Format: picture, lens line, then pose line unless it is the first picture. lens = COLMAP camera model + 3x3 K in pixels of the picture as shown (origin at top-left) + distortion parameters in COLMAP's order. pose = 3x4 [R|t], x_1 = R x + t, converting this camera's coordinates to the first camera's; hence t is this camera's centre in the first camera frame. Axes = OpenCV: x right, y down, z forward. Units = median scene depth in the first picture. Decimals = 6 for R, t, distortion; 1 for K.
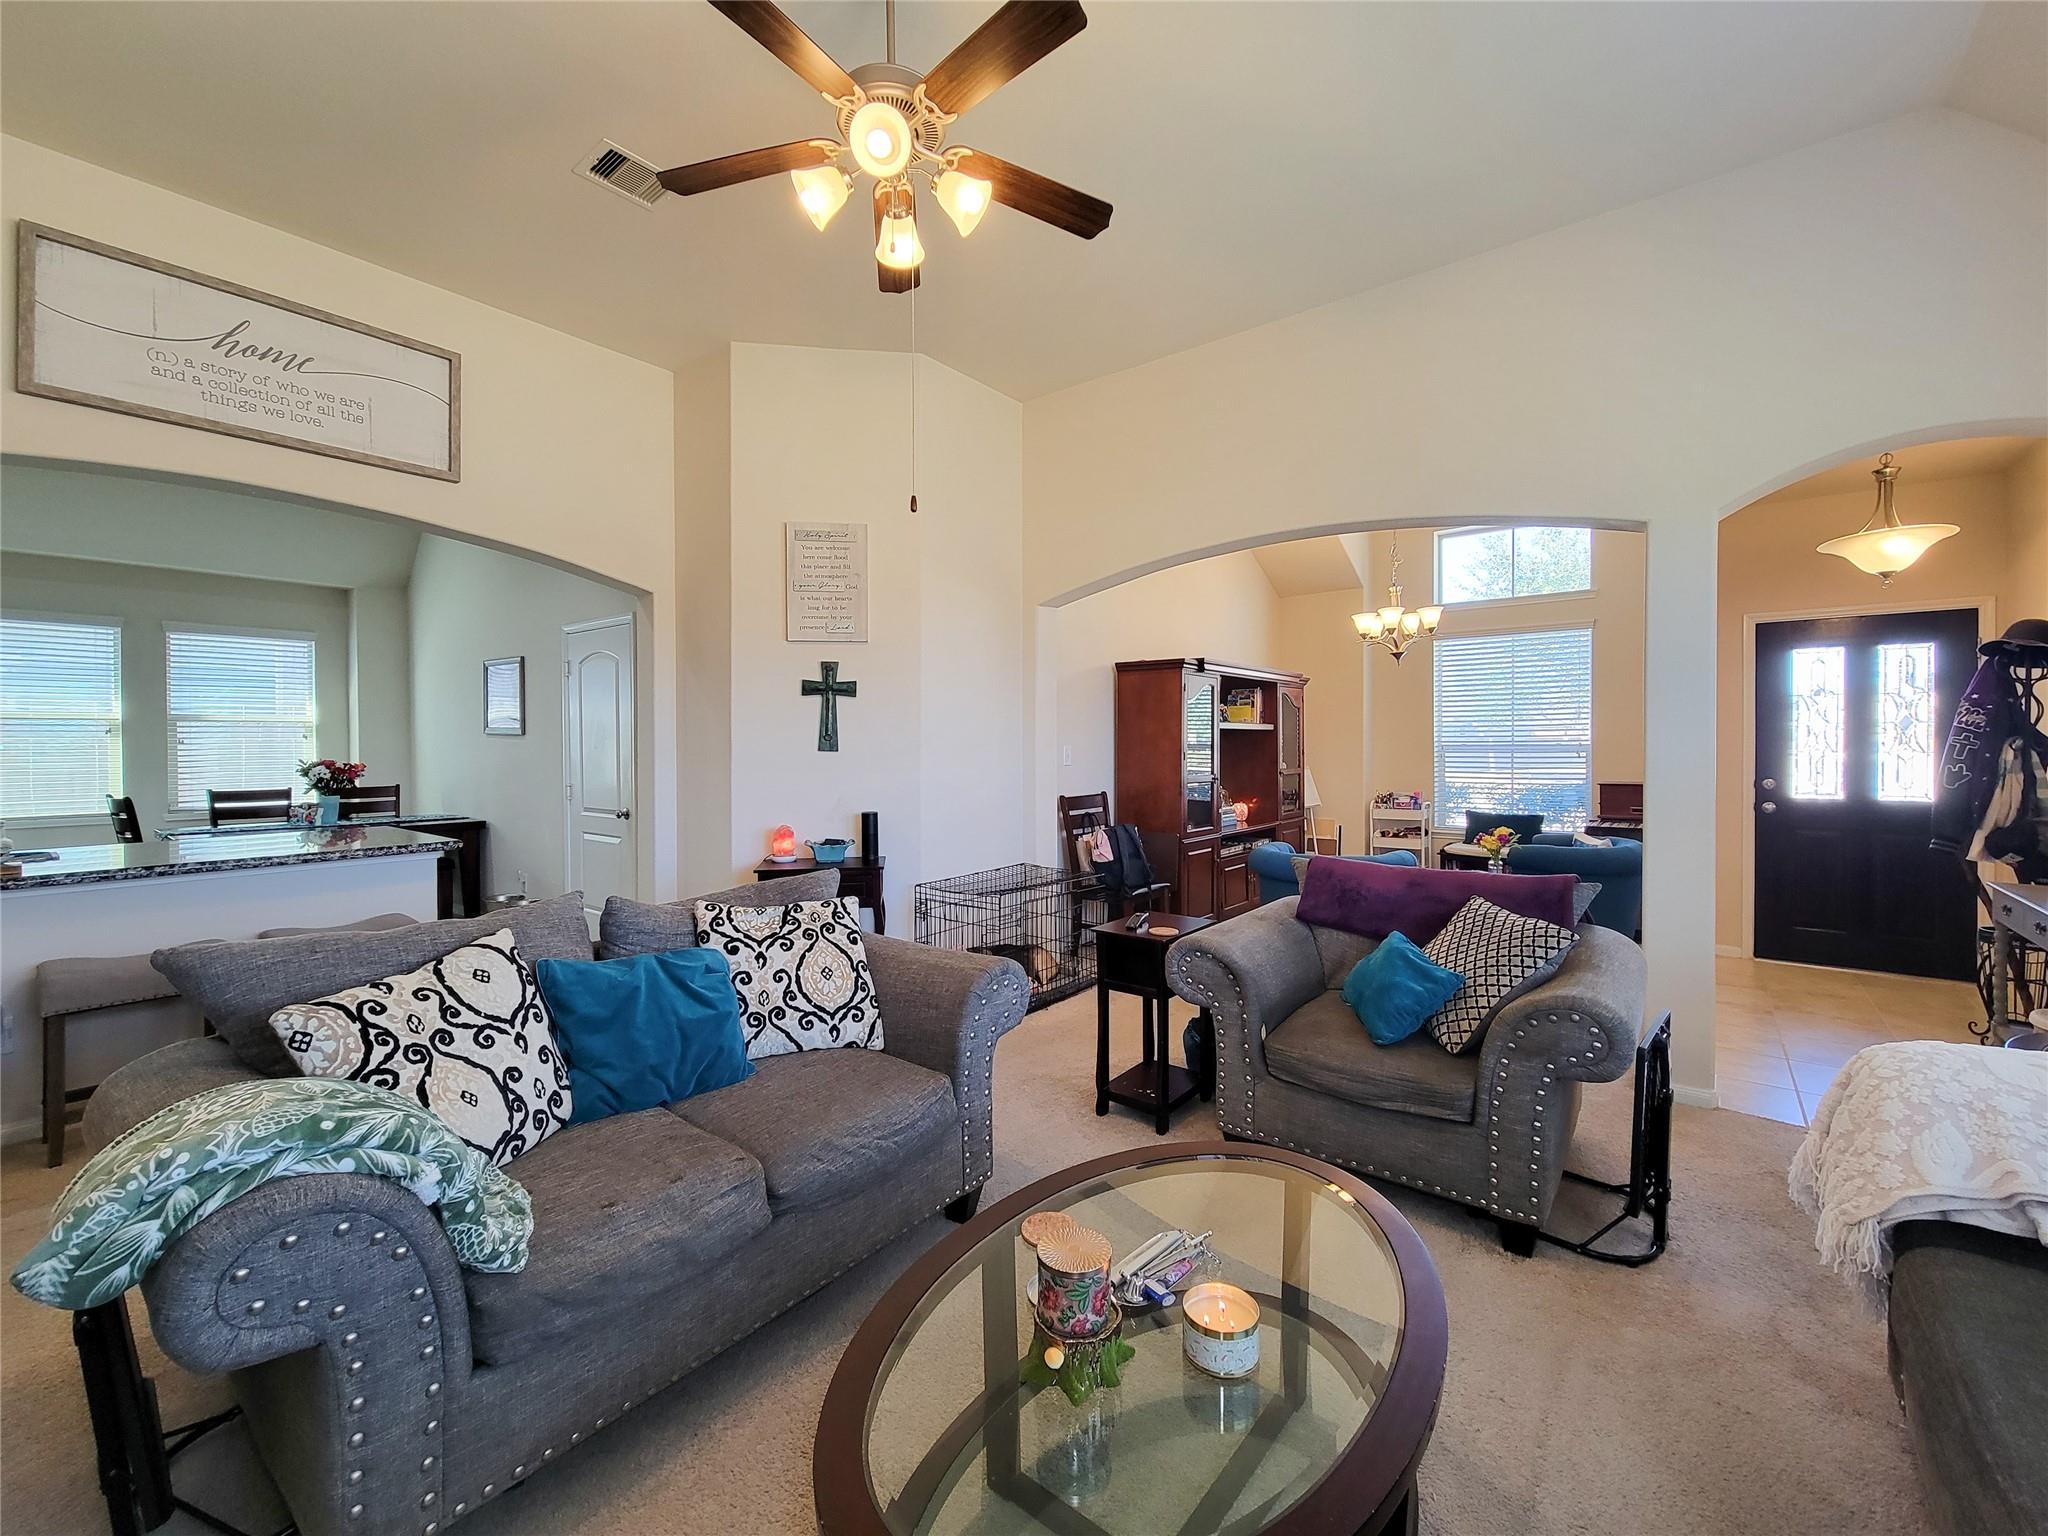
lens RADIAL K [[843.5, 0, 1027.0], [0, 843.5, 754.7], [0, 0, 1]] dist [0.007169, -0.004552]
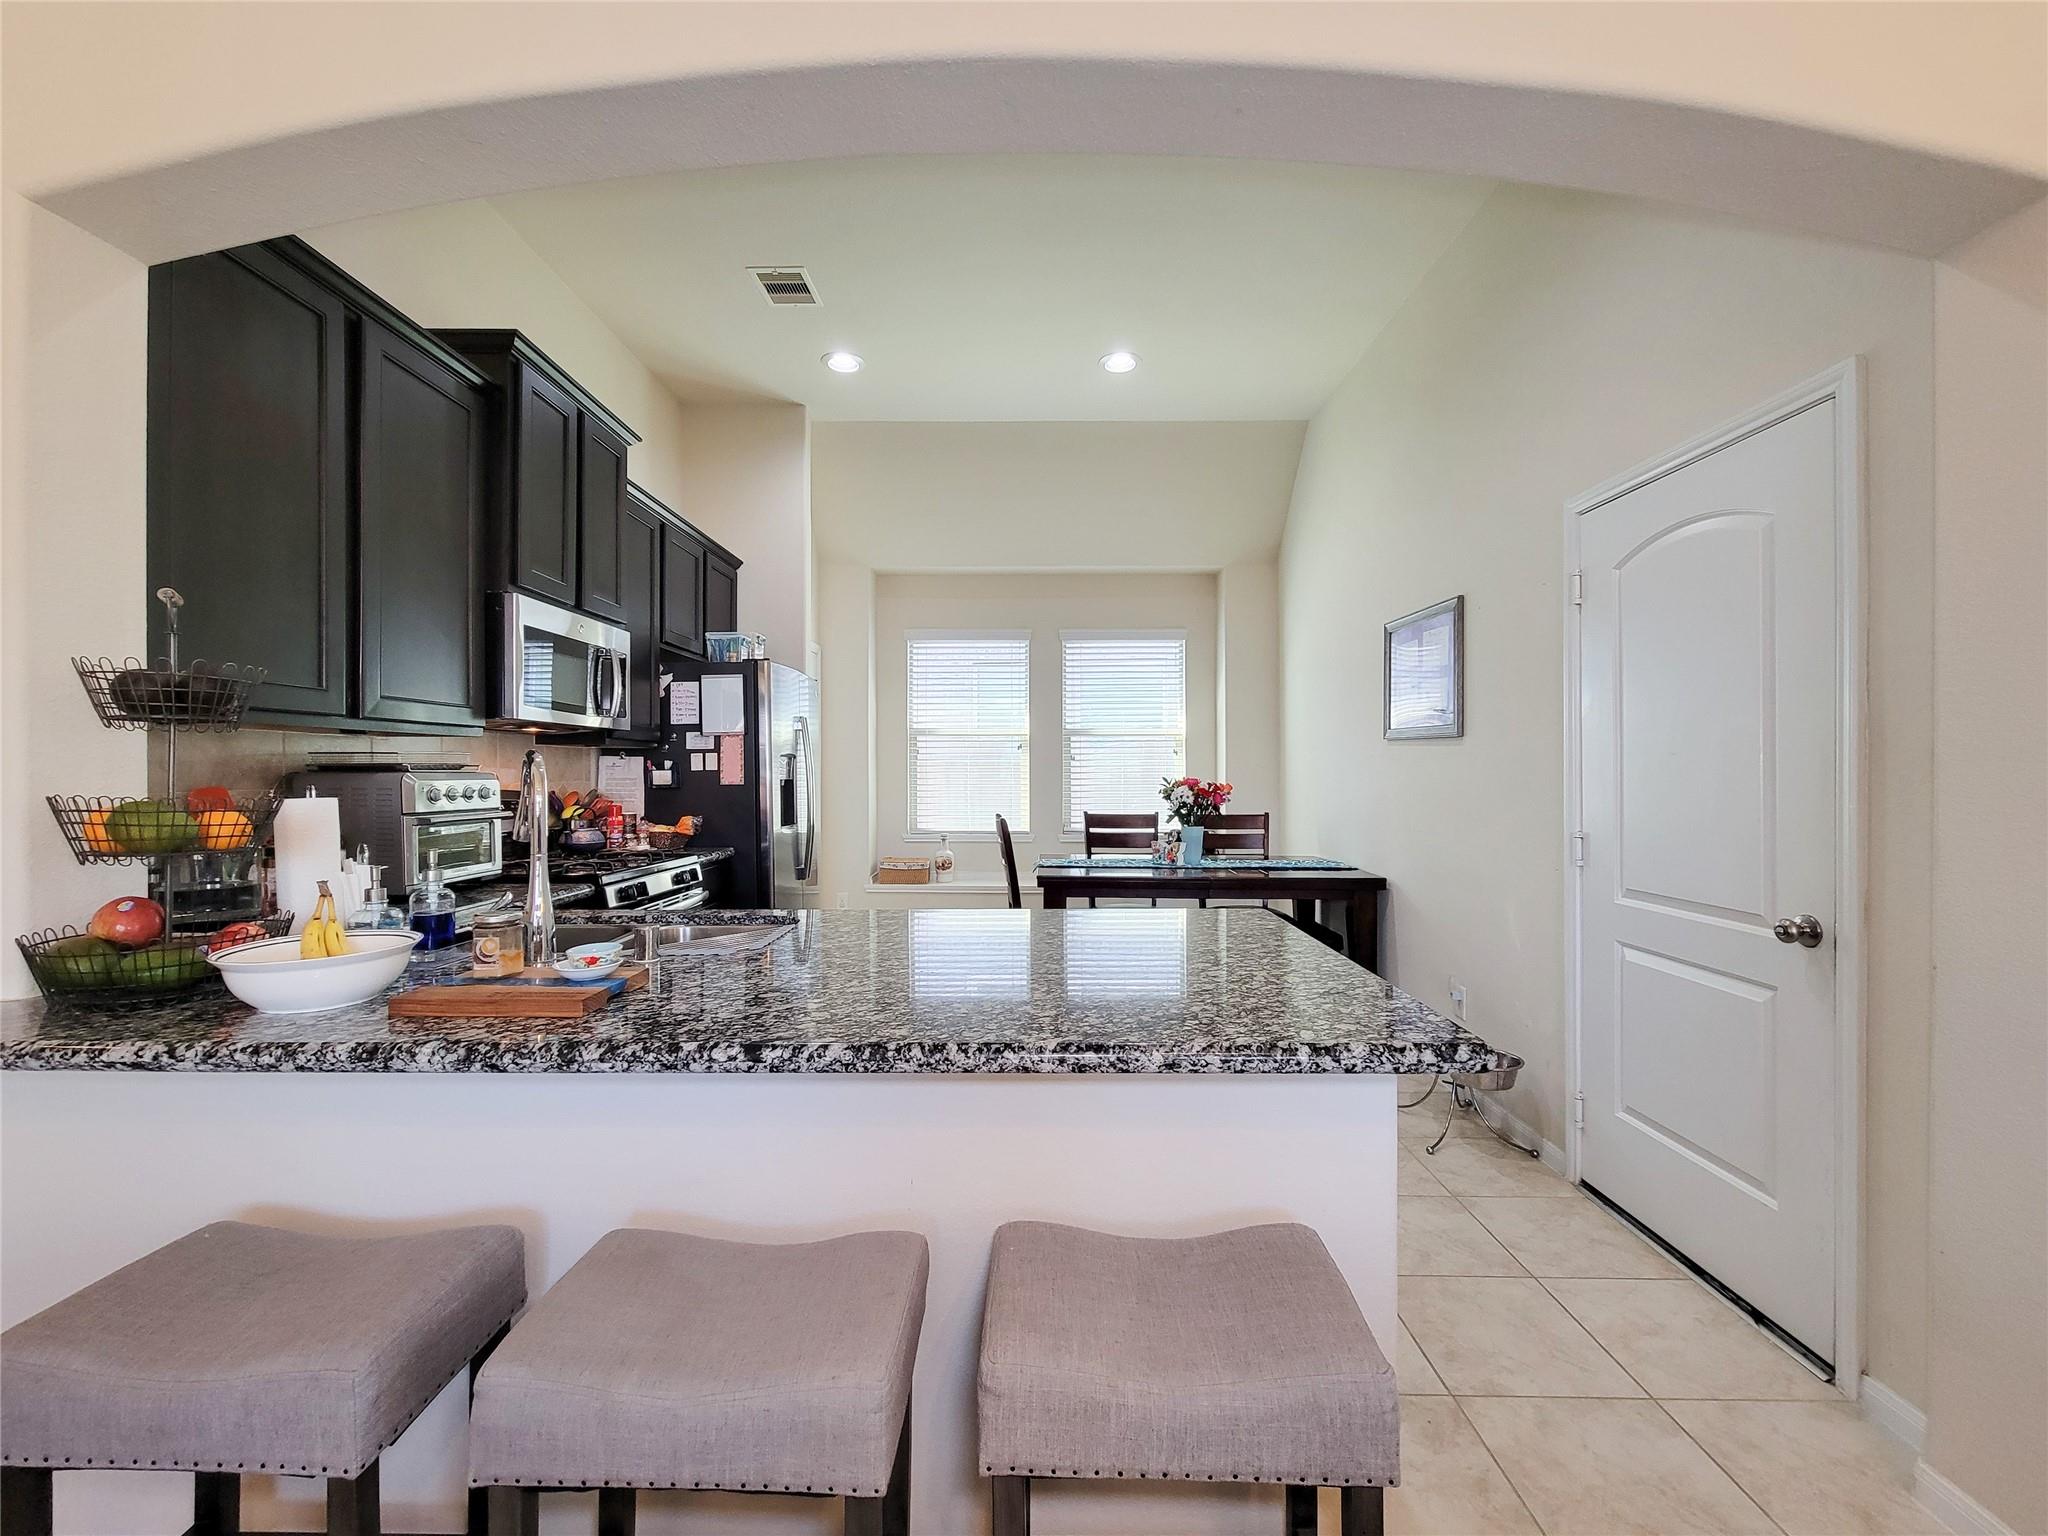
lens RADIAL K [[843.5, 0, 1027.7], [0, 843.5, 771.3], [0, 0, 1]] dist [0.007169, -0.004552]
pose [[0.619752, 0.002763, -0.784793, -0.327987], [-0.012342, 0.999904, -0.006227, 0.006429], [0.784701, 0.013545, 0.619727, 0.420423]]
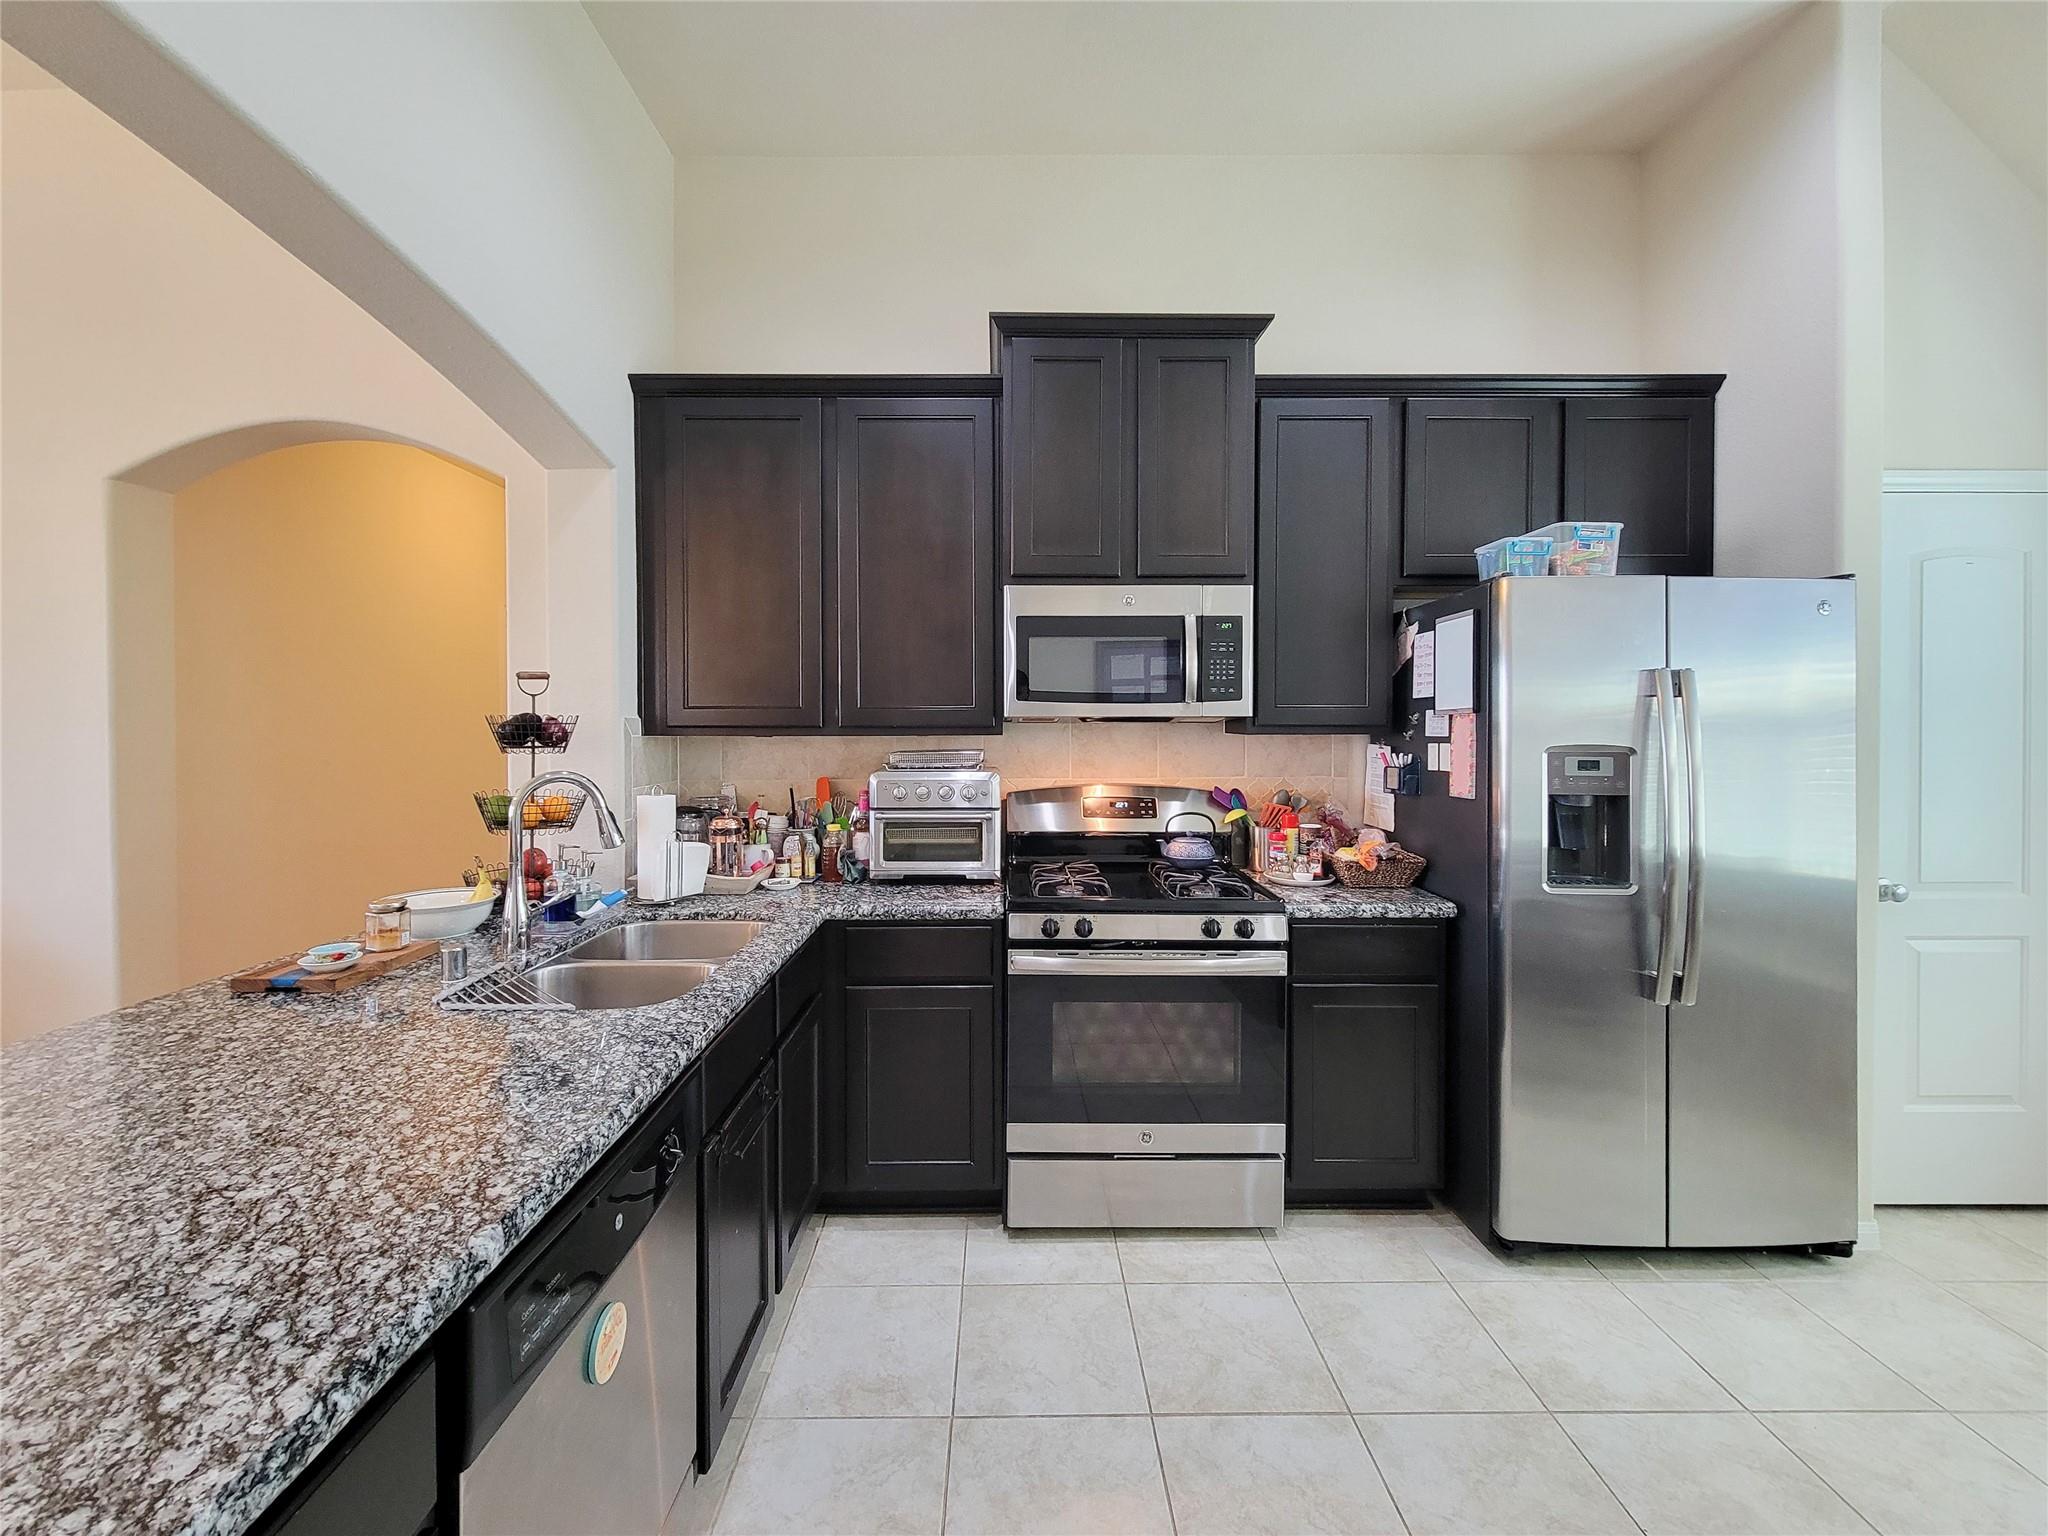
lens RADIAL K [[843.5, 0, 997.5], [0, 843.5, 732.3], [0, 0, 1]] dist [0.007169, -0.004552]
pose [[-0.778834, 0.012518, -0.627106, -0.567081], [-0.003018, 0.999714, 0.023704, -0.022611], [0.627223, 0.020354, -0.778573, 0.809339]]
